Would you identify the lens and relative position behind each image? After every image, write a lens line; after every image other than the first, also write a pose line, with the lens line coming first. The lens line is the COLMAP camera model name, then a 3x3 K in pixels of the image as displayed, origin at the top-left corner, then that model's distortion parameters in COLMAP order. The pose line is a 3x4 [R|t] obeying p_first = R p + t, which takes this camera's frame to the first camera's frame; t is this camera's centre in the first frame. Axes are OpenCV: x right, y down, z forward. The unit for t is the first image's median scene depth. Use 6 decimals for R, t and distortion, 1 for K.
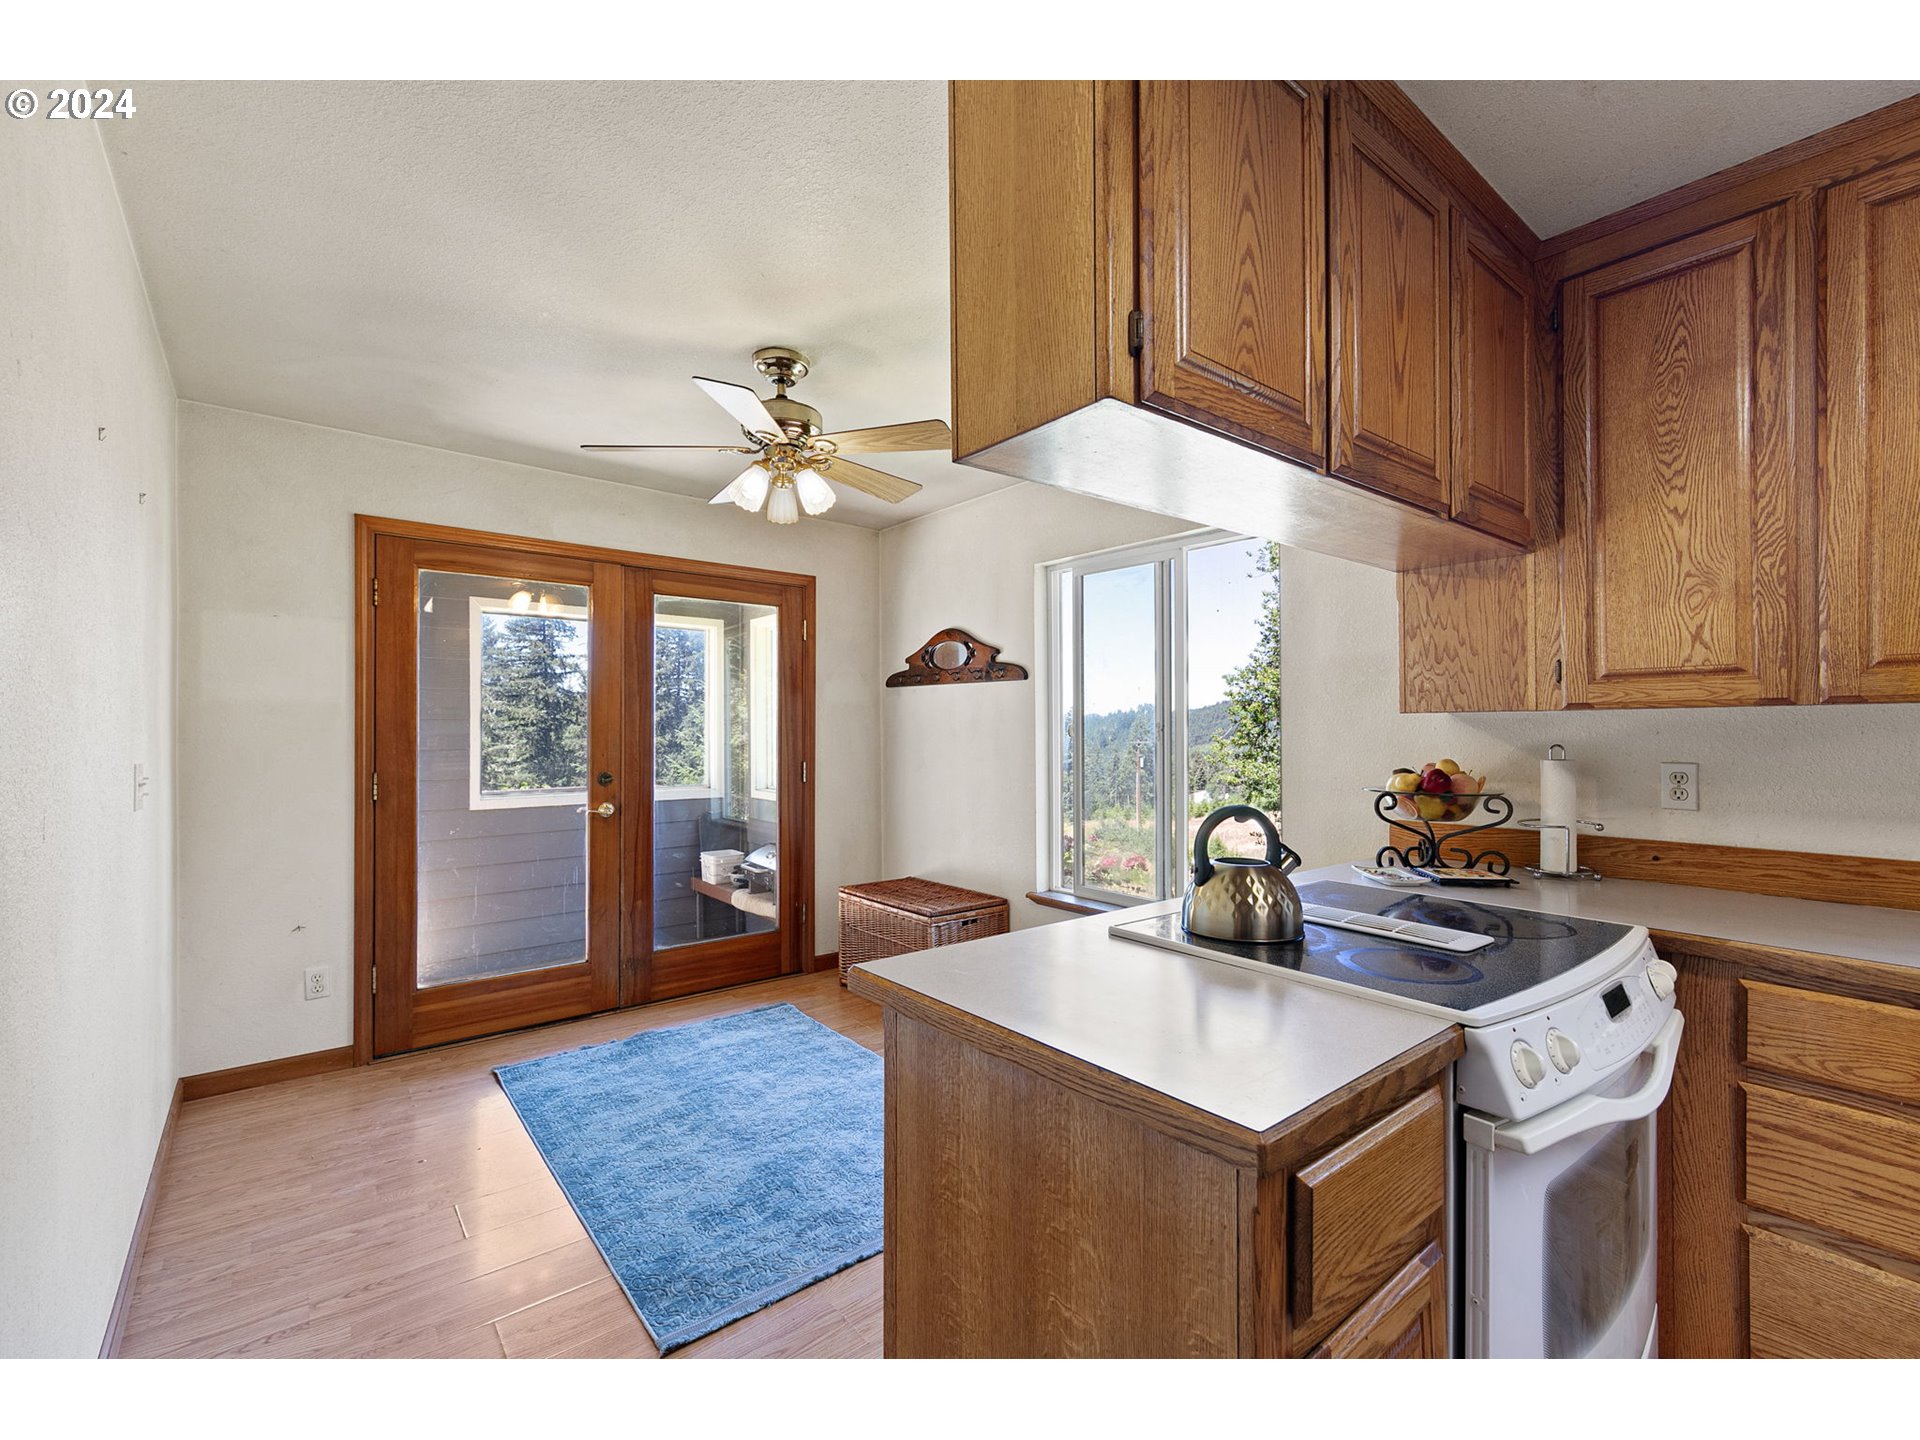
lens RADIAL K [[829.2, 0, 966.8], [0, 829.2, 727.9], [0, 0, 1]] dist [0.007917, -0.000162]
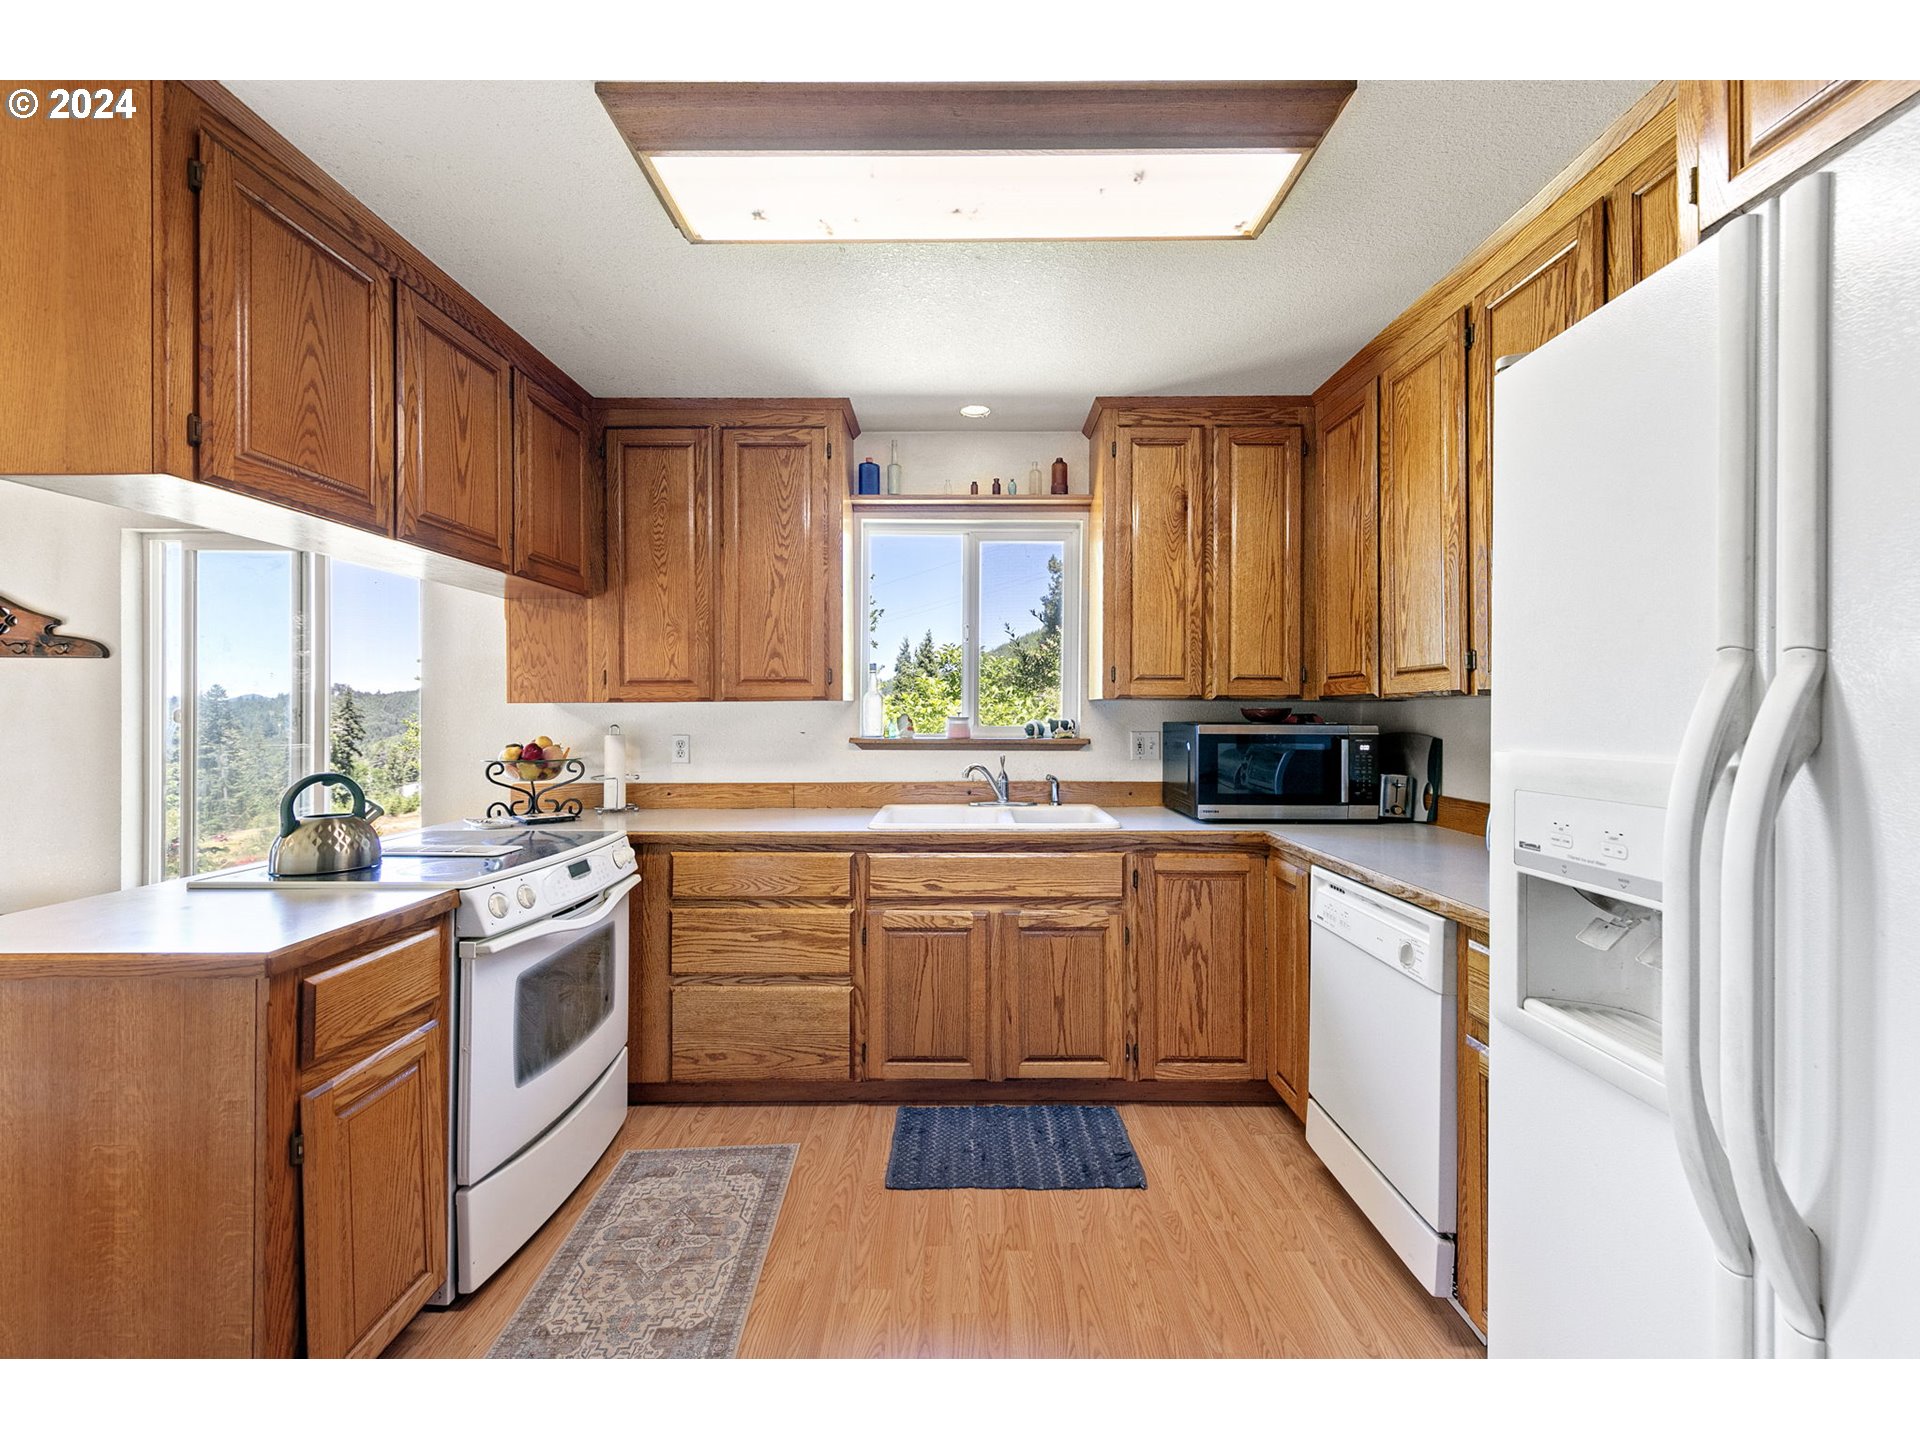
lens RADIAL K [[789.4, 0, 964.8], [0, 789.4, 705.6], [0, 0, 1]] dist [0.004617, -0.000564]
pose [[0.634351, 0.008137, 0.773002, -0.000235], [-0.000975, 0.999952, -0.009726, -0.001034], [-0.773044, 0.005416, 0.634329, -0.280037]]
